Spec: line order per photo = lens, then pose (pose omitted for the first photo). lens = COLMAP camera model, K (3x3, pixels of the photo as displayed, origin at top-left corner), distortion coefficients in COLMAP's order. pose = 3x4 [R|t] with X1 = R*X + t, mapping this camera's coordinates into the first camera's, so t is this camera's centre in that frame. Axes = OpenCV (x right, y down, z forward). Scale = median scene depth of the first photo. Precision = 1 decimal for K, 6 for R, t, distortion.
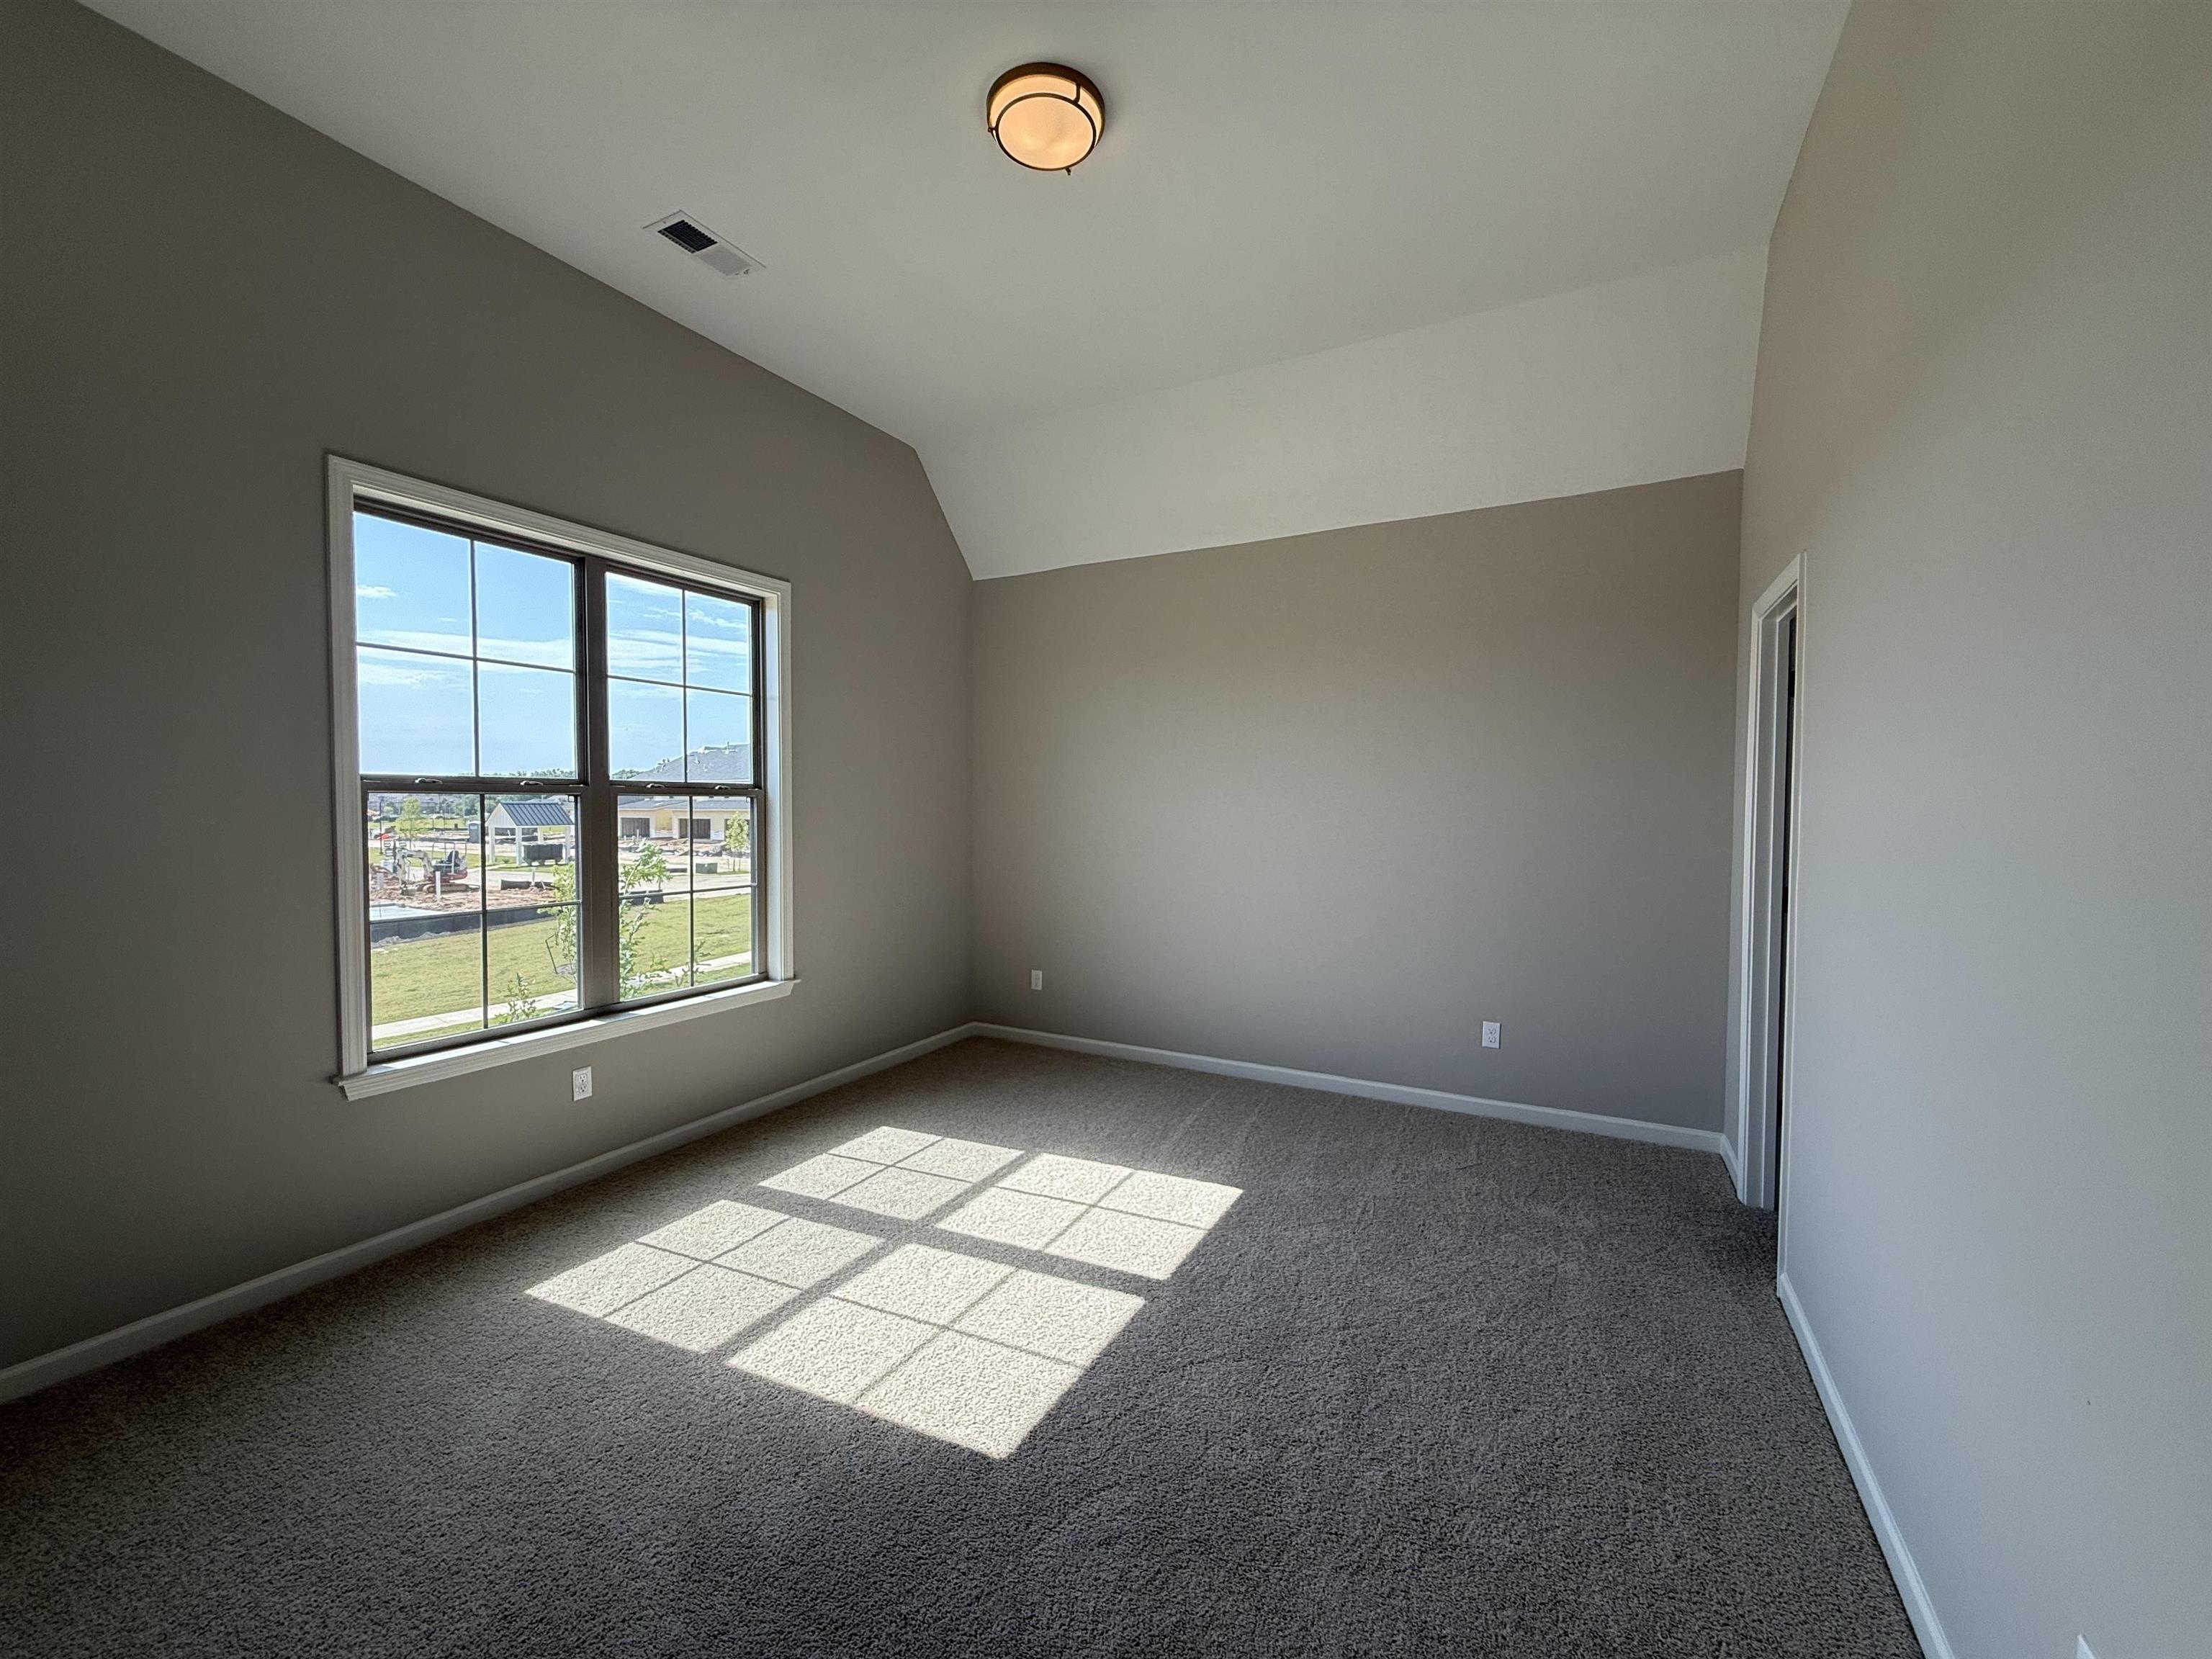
lens RADIAL K [[885.9, 0, 1110.3], [0, 885.9, 826.1], [0, 0, 1]] dist [0.002107, 0.000016]
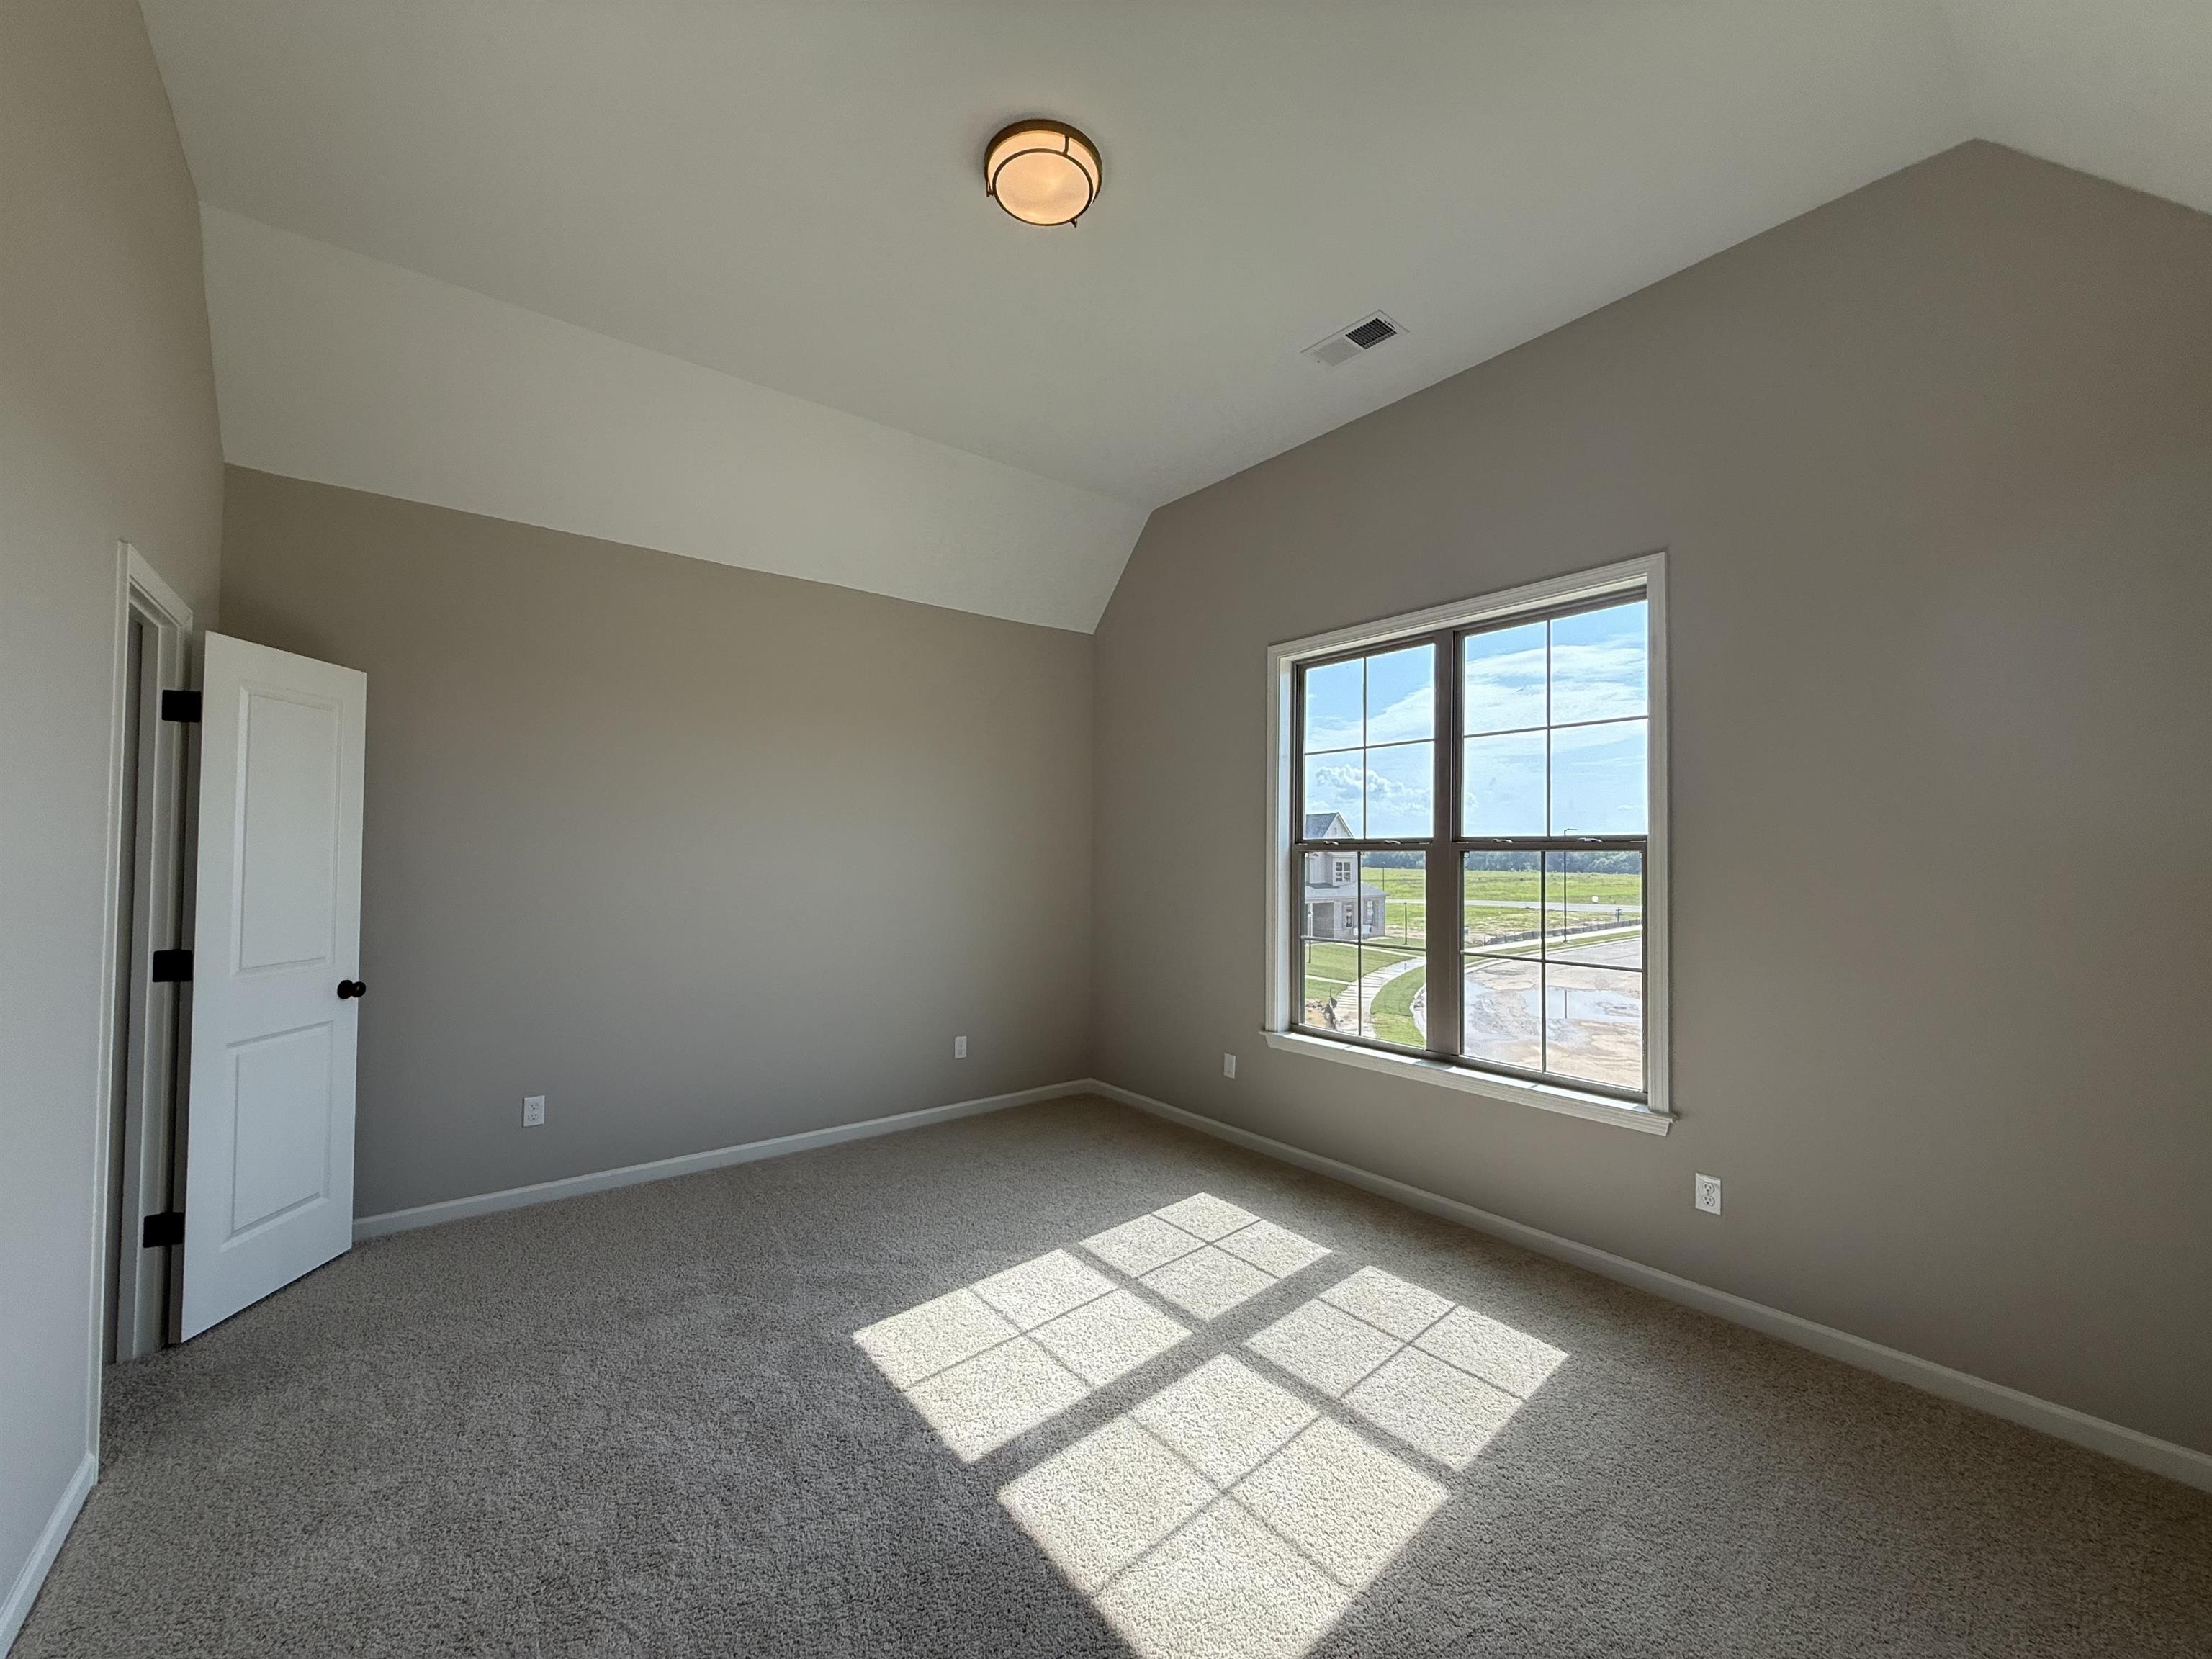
lens RADIAL K [[885.9, 0, 1106.5], [0, 885.9, 831.5], [0, 0, 1]] dist [0.002107, 0.000016]
pose [[-0.404455, -0.025632, -0.914199, 0.553209], [-0.035419, 0.999296, -0.012348, -0.031842], [0.913872, 0.027385, -0.405078, 1.056725]]
